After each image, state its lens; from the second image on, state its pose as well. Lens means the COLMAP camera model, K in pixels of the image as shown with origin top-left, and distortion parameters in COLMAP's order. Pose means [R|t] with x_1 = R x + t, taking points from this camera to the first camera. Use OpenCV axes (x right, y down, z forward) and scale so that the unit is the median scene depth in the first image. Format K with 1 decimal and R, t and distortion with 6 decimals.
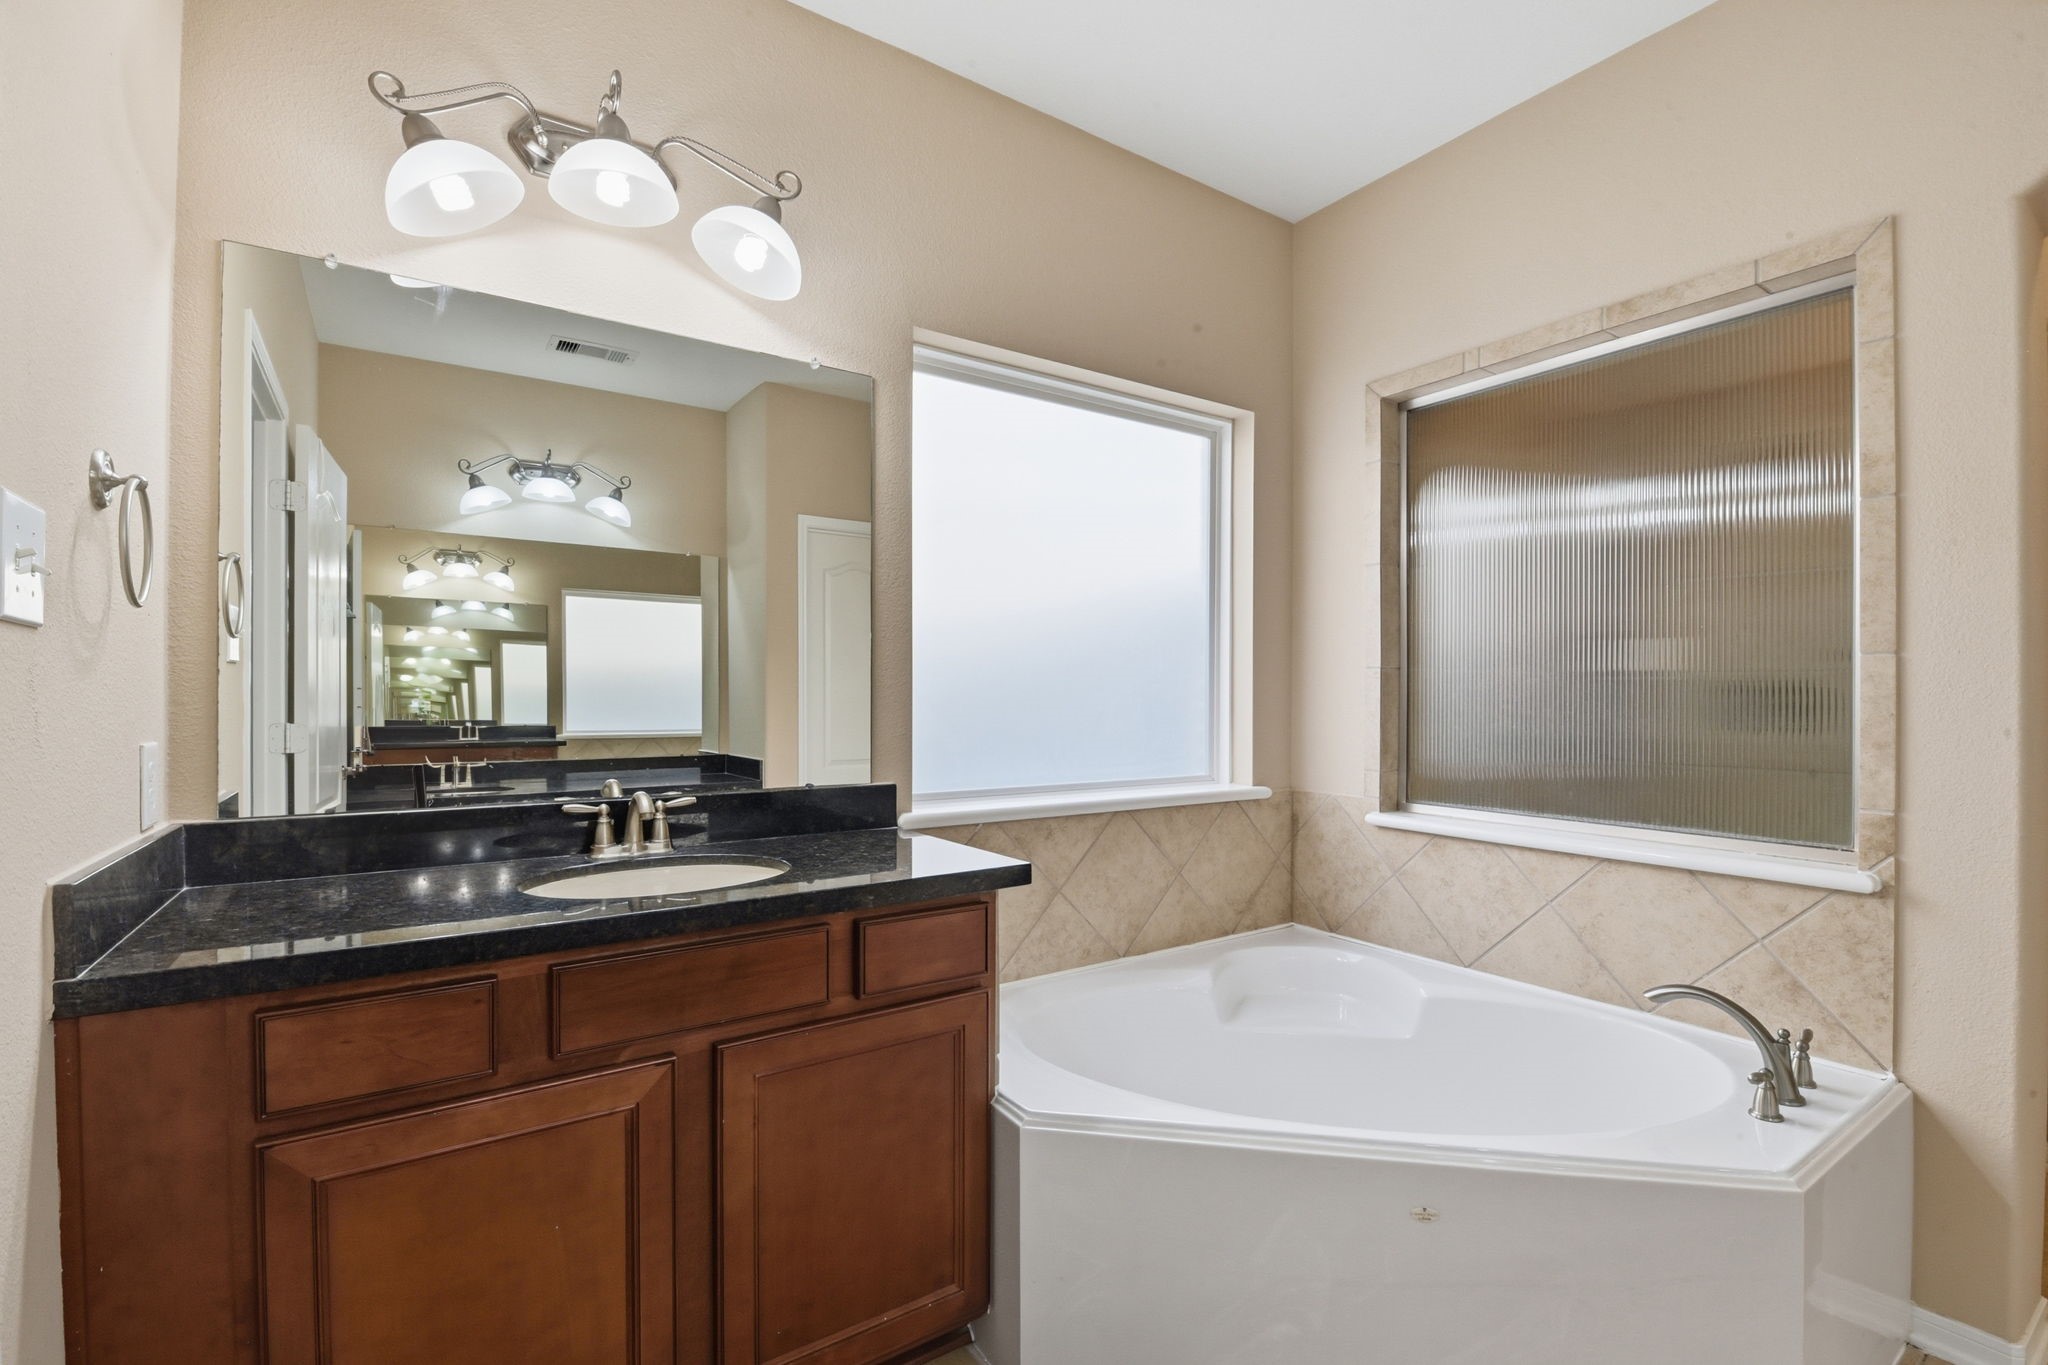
lens RADIAL K [[901.4, 0, 1029.8], [0, 901.4, 695.2], [0, 0, 1]] dist [-0.006568, -0.006375]
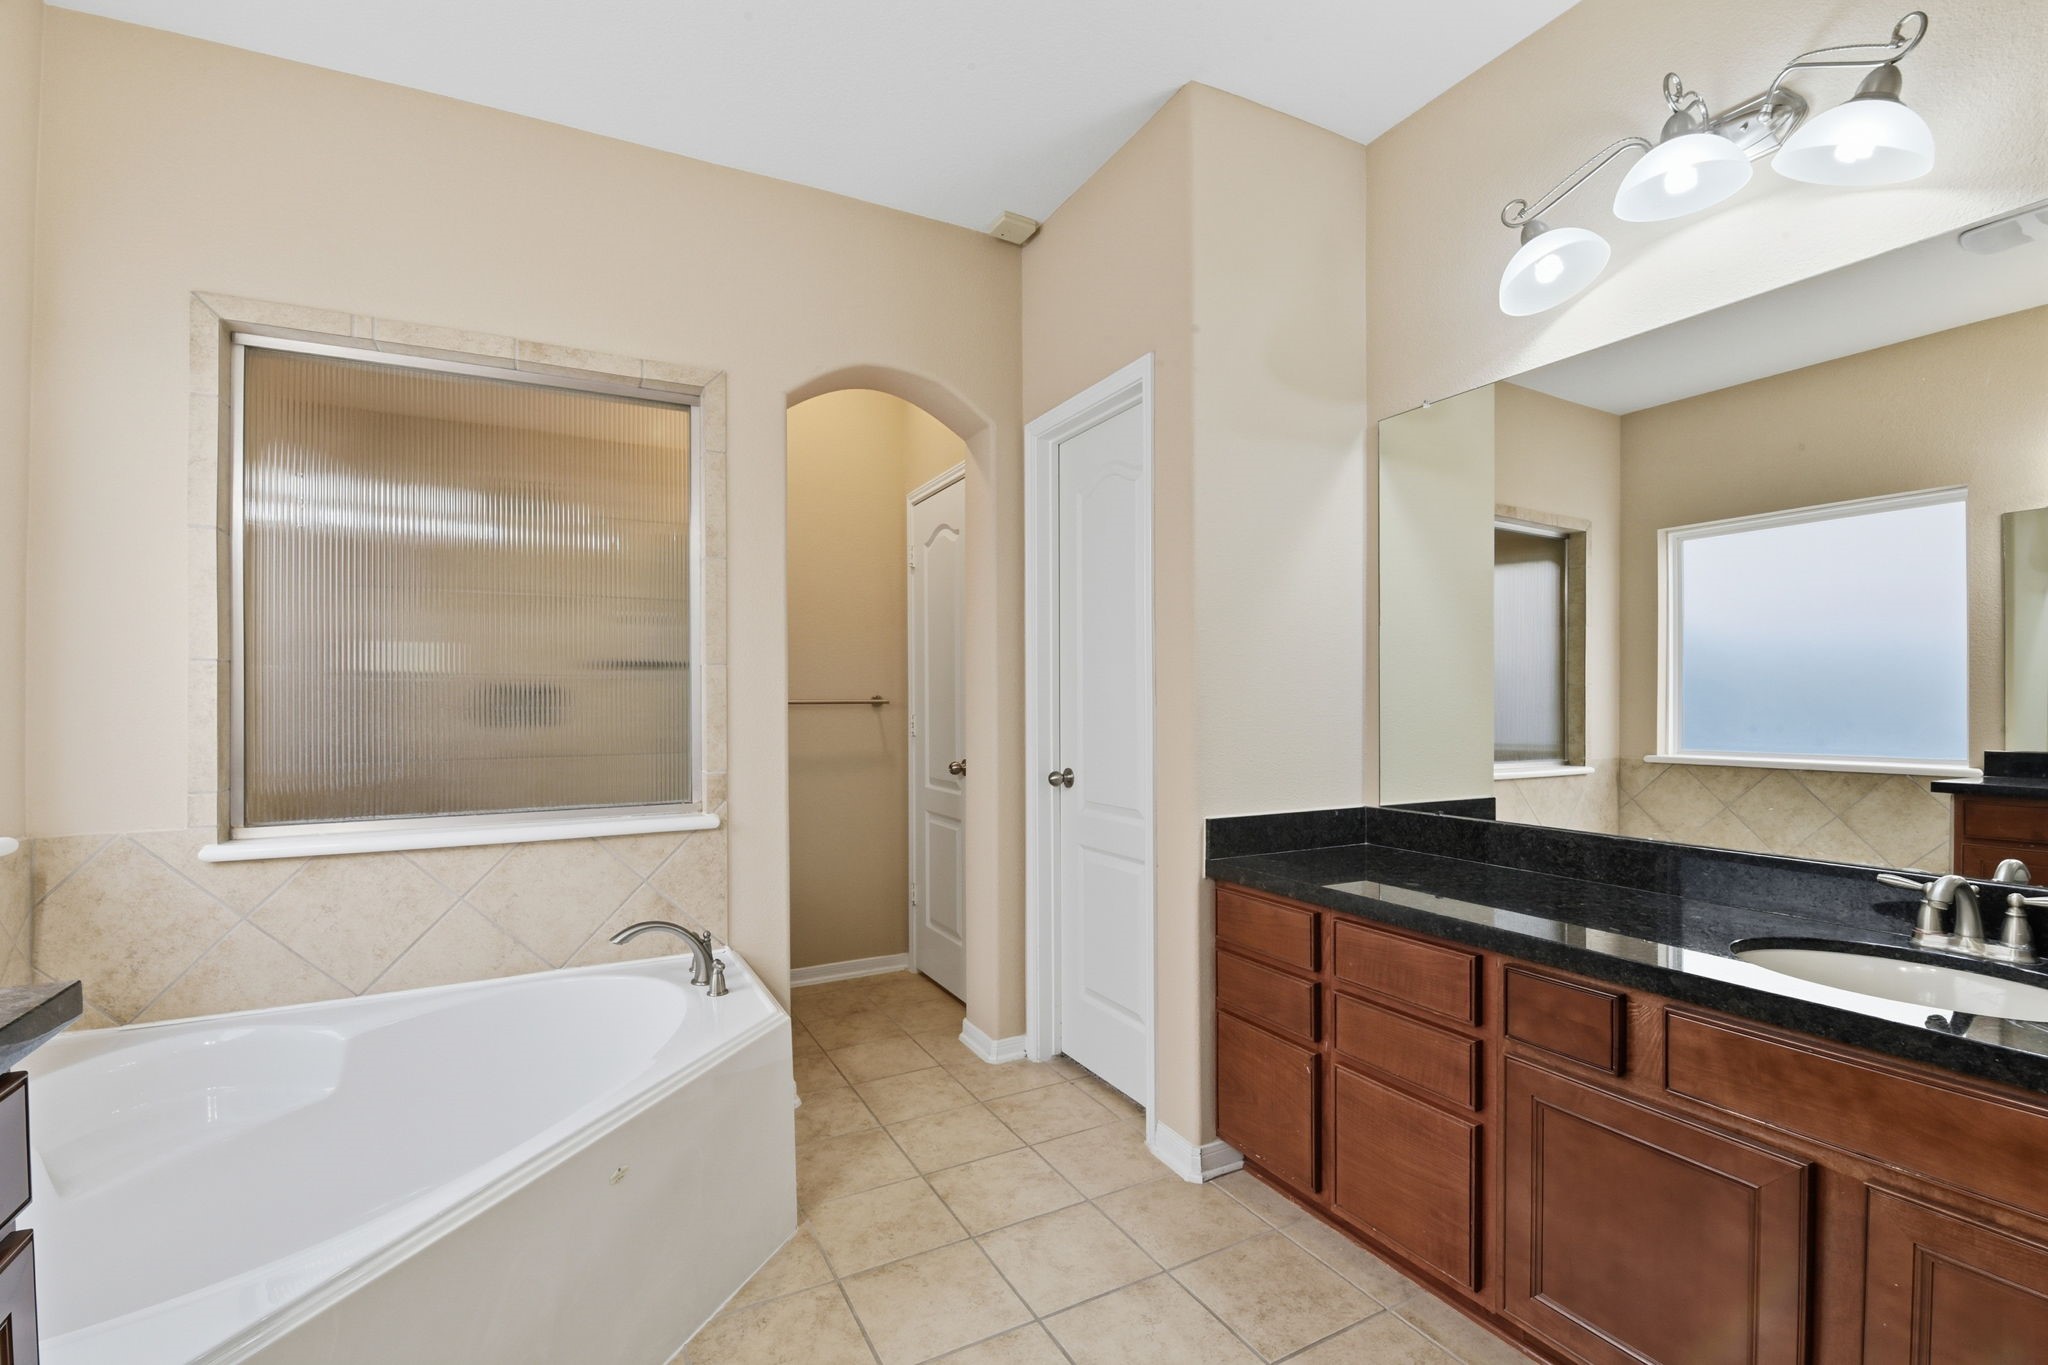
lens RADIAL K [[901.4, 0, 1033.2], [0, 901.4, 686.0], [0, 0, 1]] dist [-0.006568, -0.006375]
pose [[0.105386, 0.006113, 0.994413, -0.340572], [0.006376, 0.999956, -0.006823, 0.001953], [-0.994411, 0.007059, 0.105342, 0.231498]]
